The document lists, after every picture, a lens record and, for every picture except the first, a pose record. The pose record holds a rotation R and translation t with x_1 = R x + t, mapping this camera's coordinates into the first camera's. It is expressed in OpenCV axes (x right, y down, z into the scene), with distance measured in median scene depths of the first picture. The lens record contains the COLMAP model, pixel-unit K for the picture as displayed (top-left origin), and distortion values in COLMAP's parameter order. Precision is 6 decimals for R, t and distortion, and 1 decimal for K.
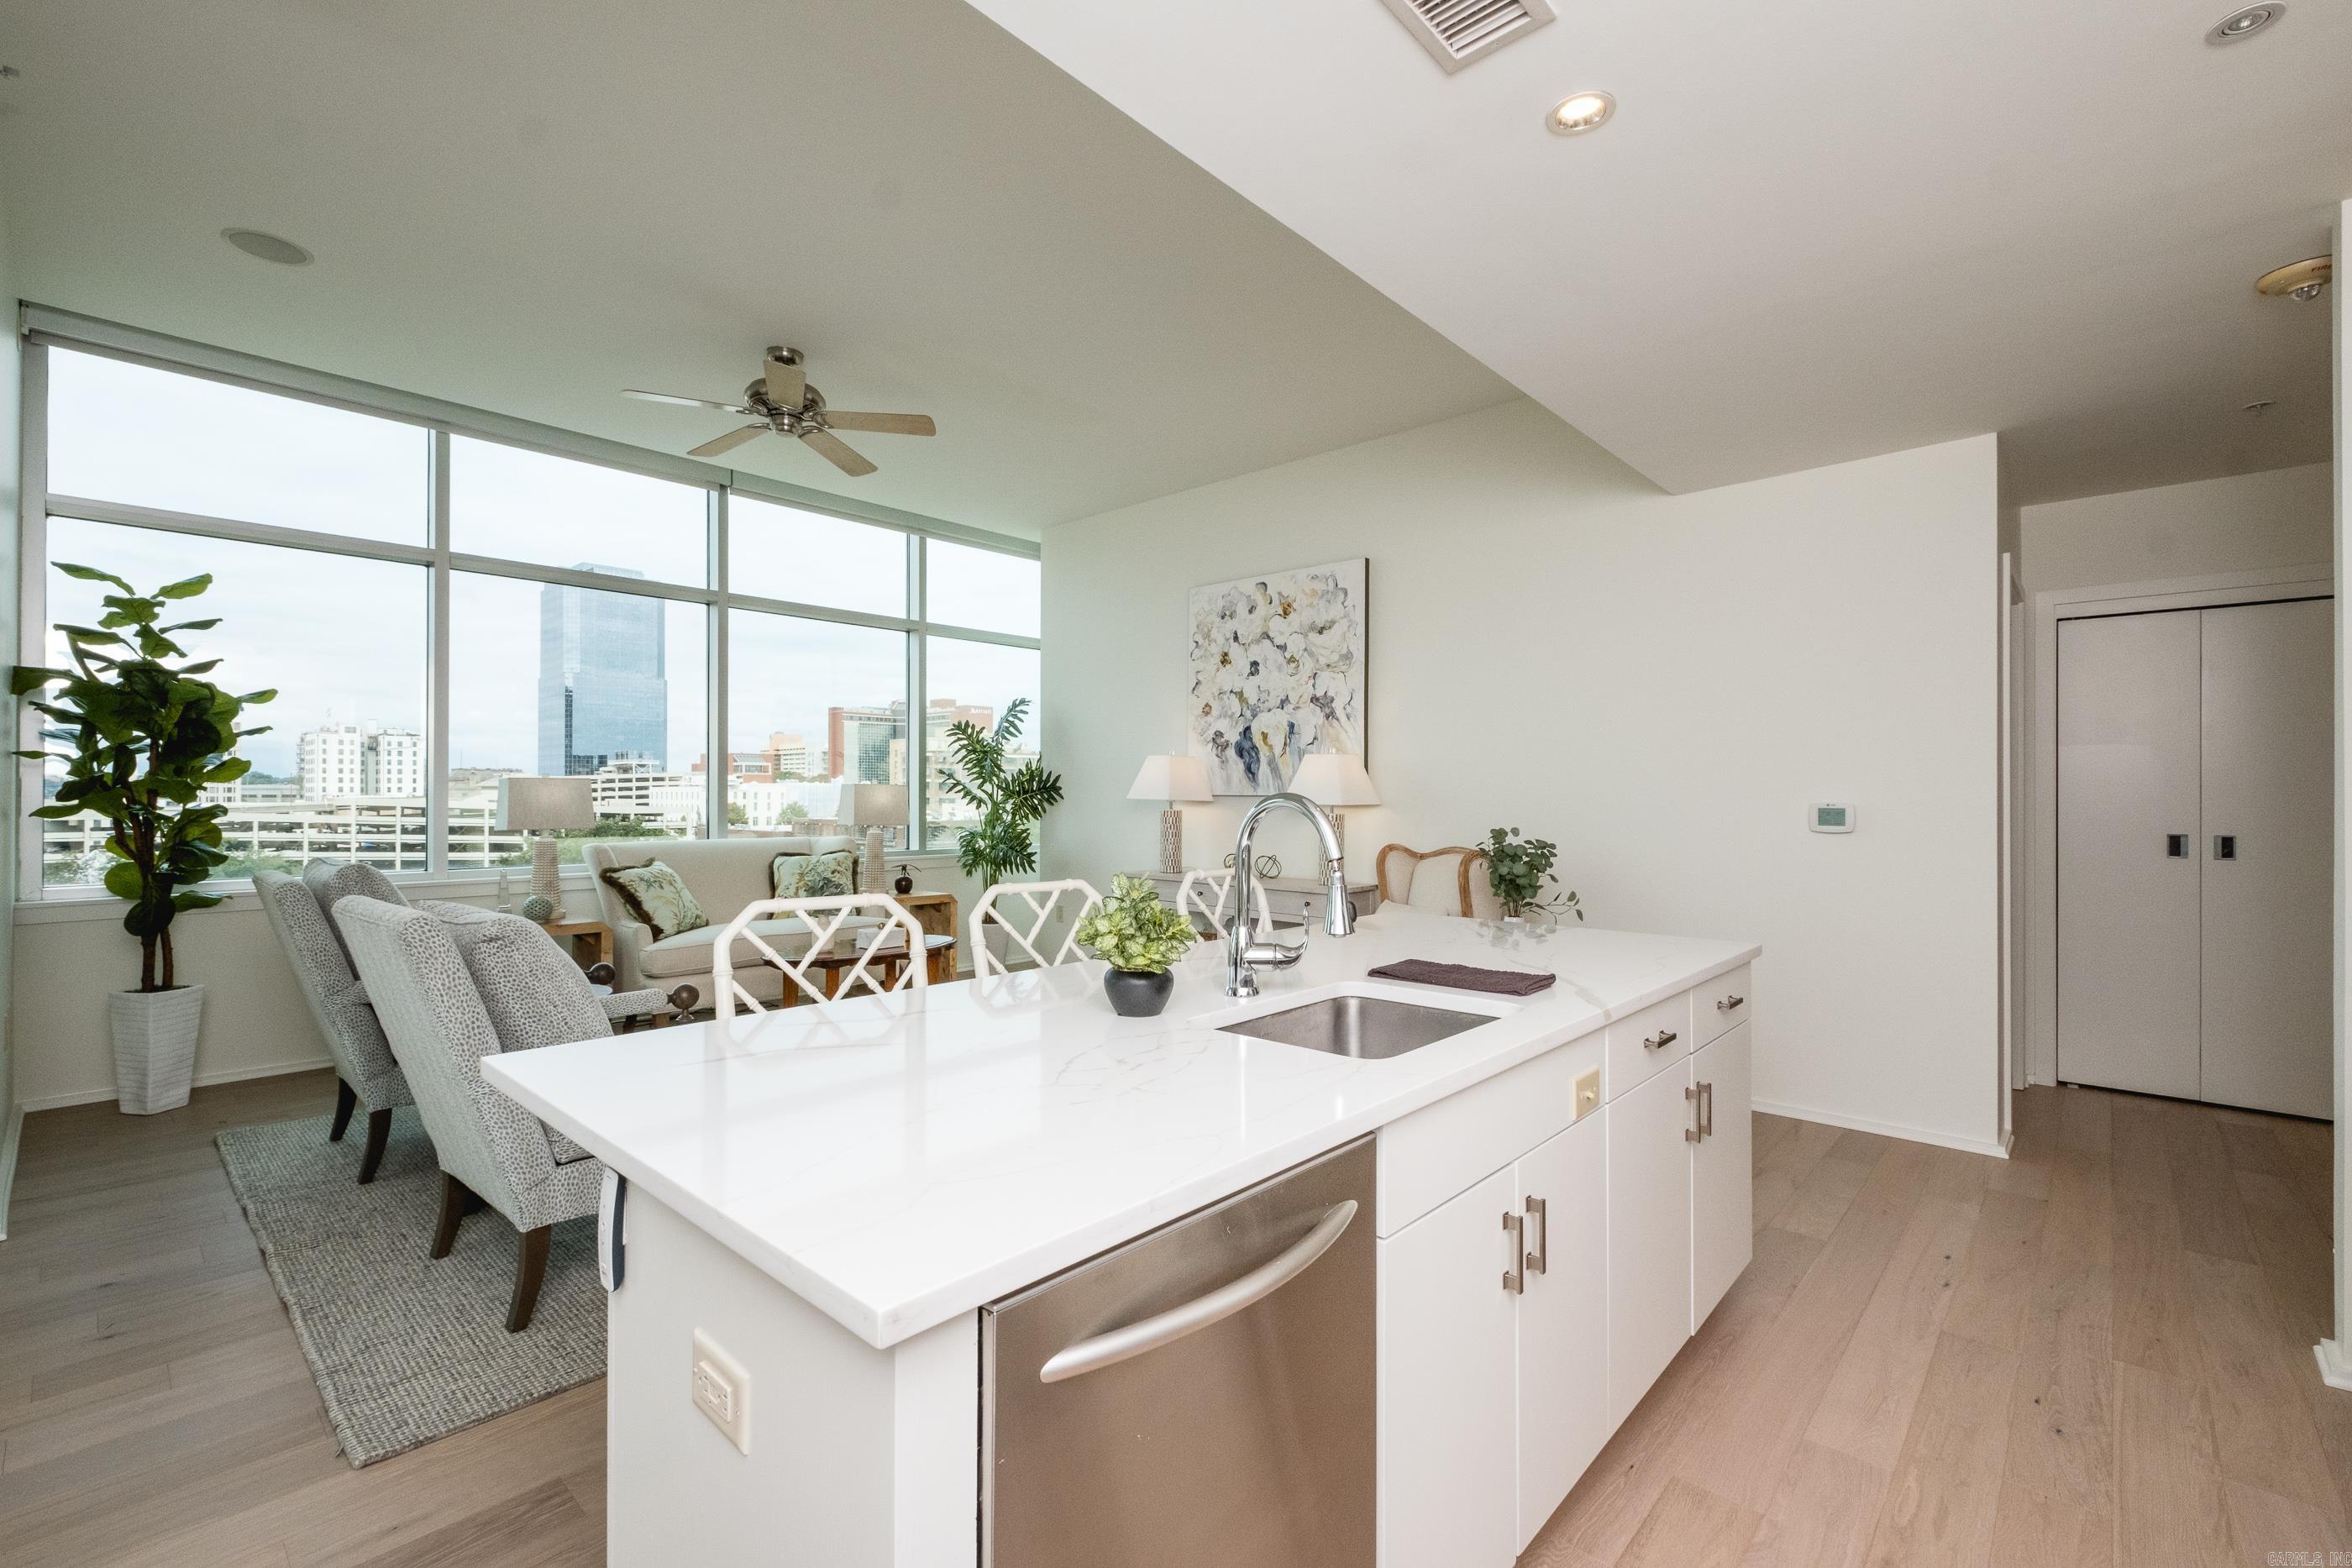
lens RADIAL K [[1020.9, 0, 1164.3], [0, 1020.9, 781.5], [0, 0, 1]] dist [0.006623, -0.005408]
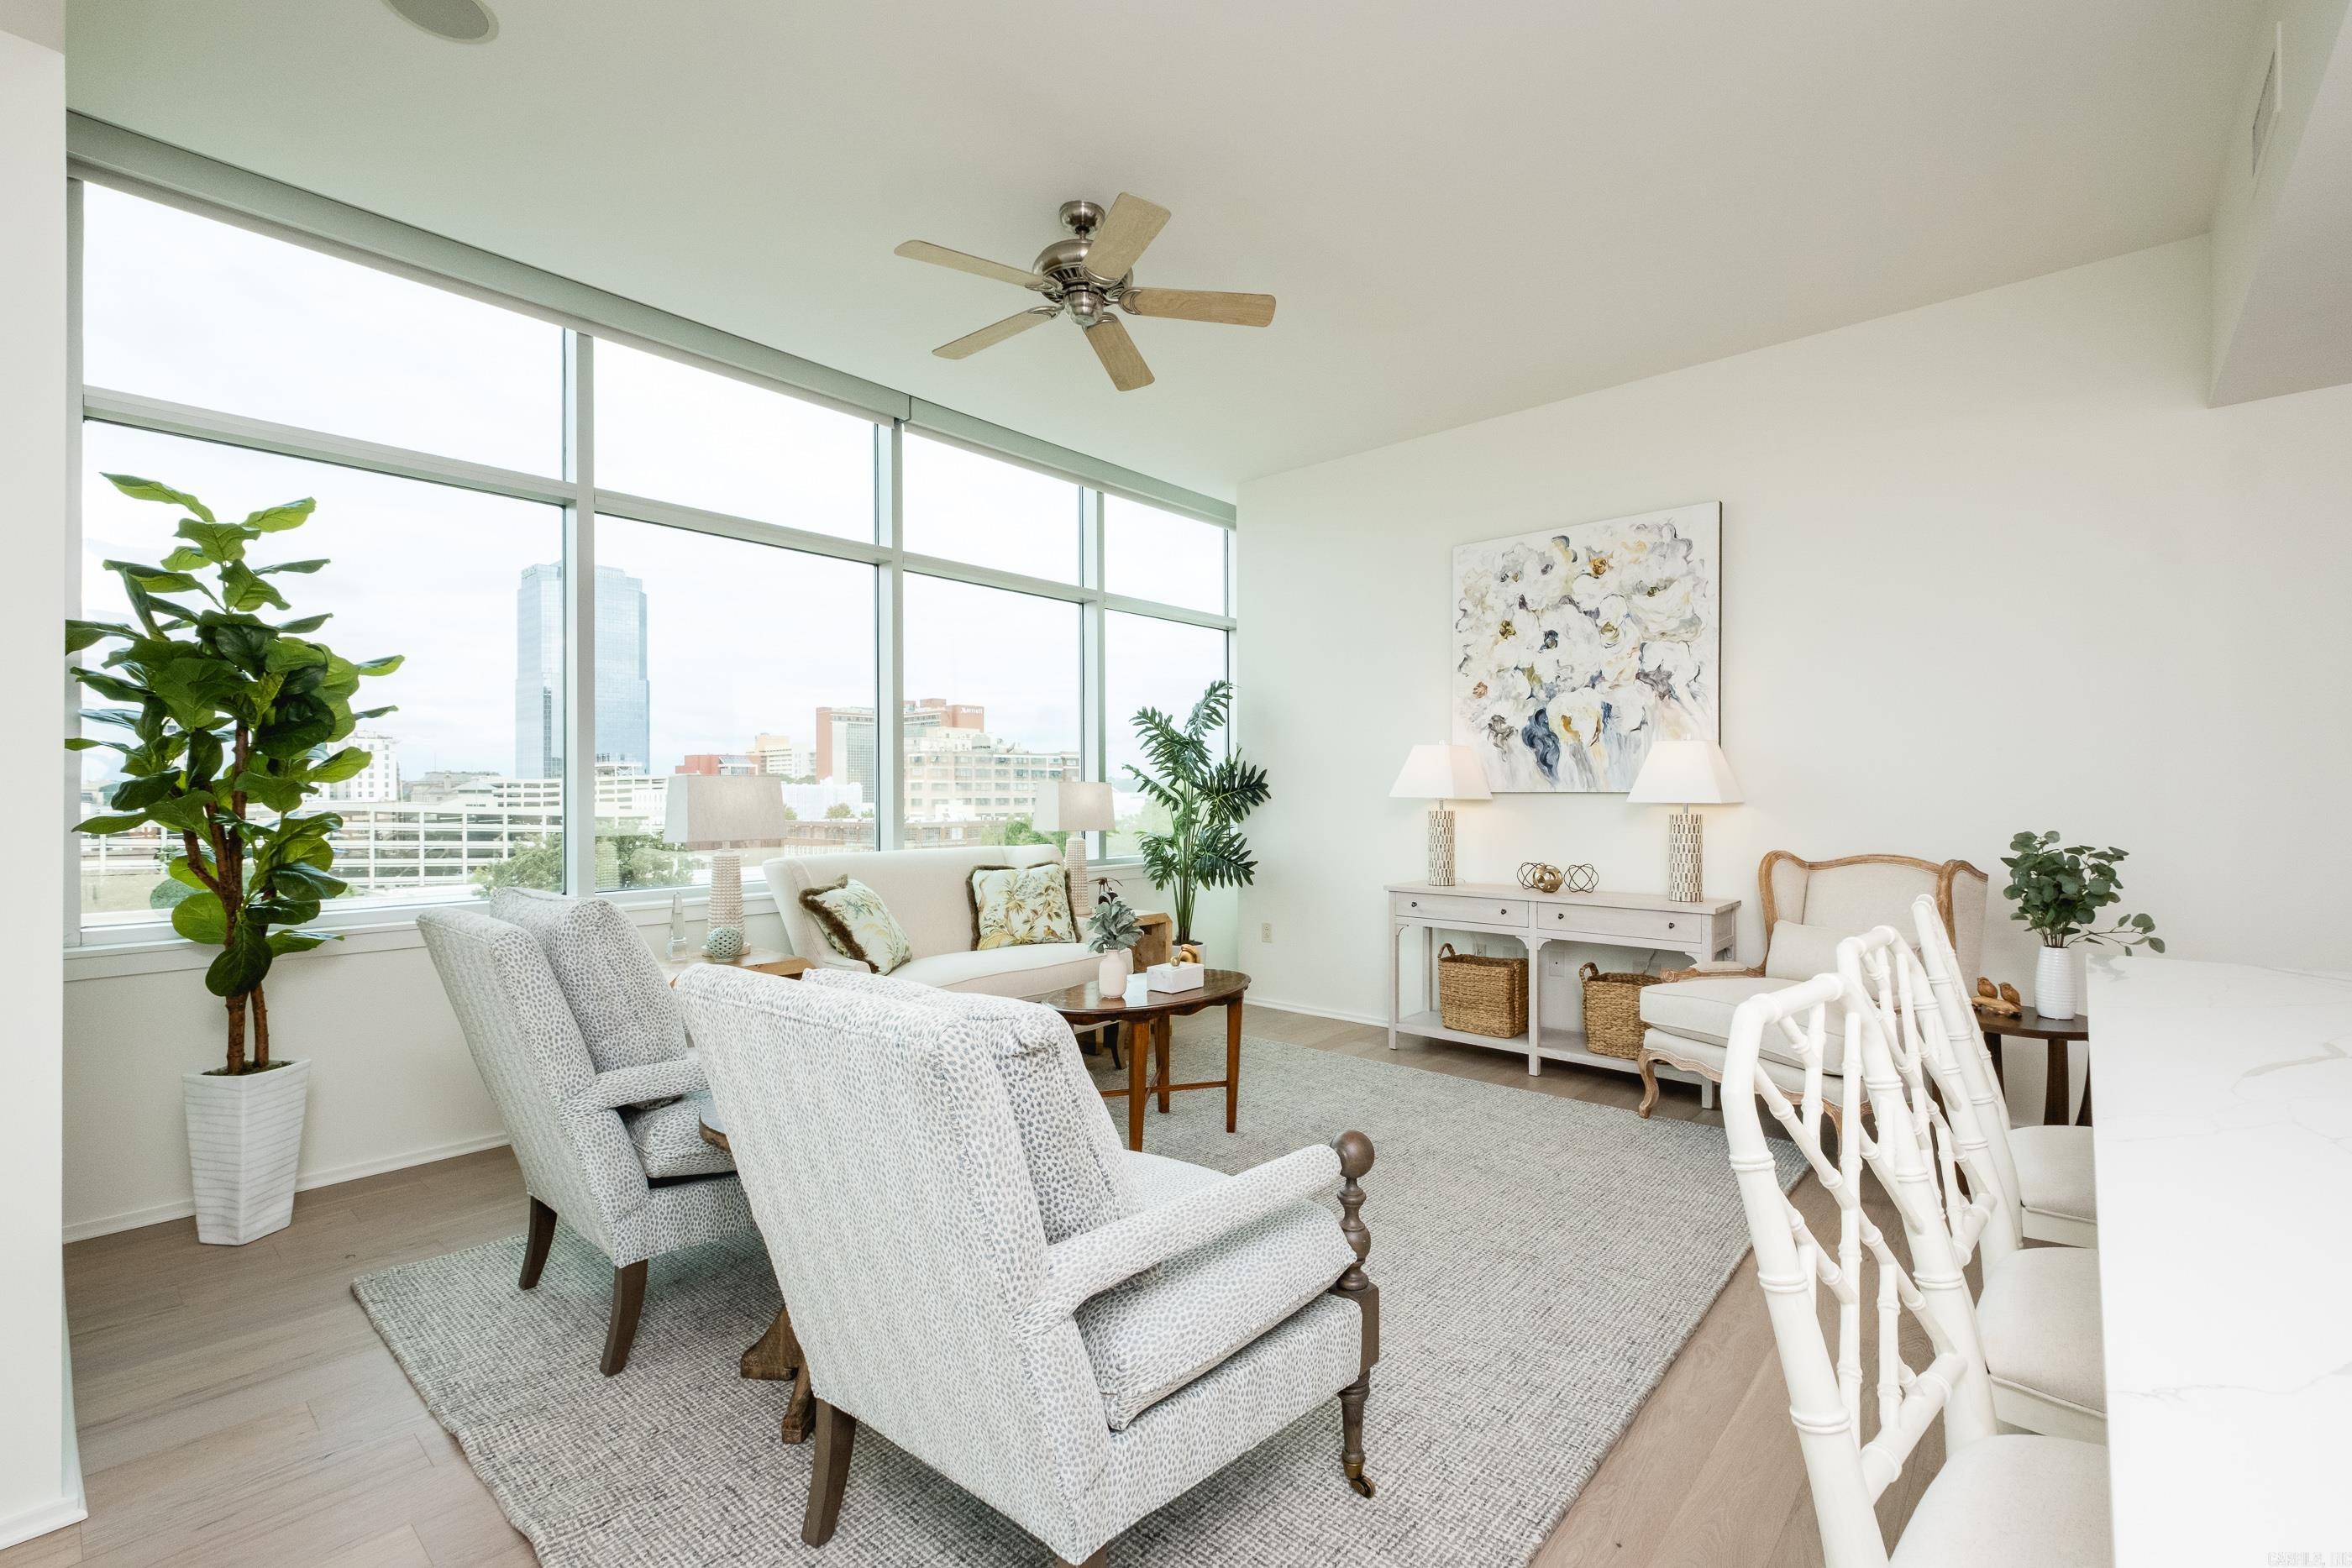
lens RADIAL K [[1020.9, 0, 1187.3], [0, 1020.9, 782.8], [0, 0, 1]] dist [0.006623, -0.005408]
pose [[0.999470, -0.006591, 0.031880, -0.232666], [0.006526, 0.999976, 0.002148, 0.002328], [-0.031893, -0.001939, 0.999489, 0.173247]]
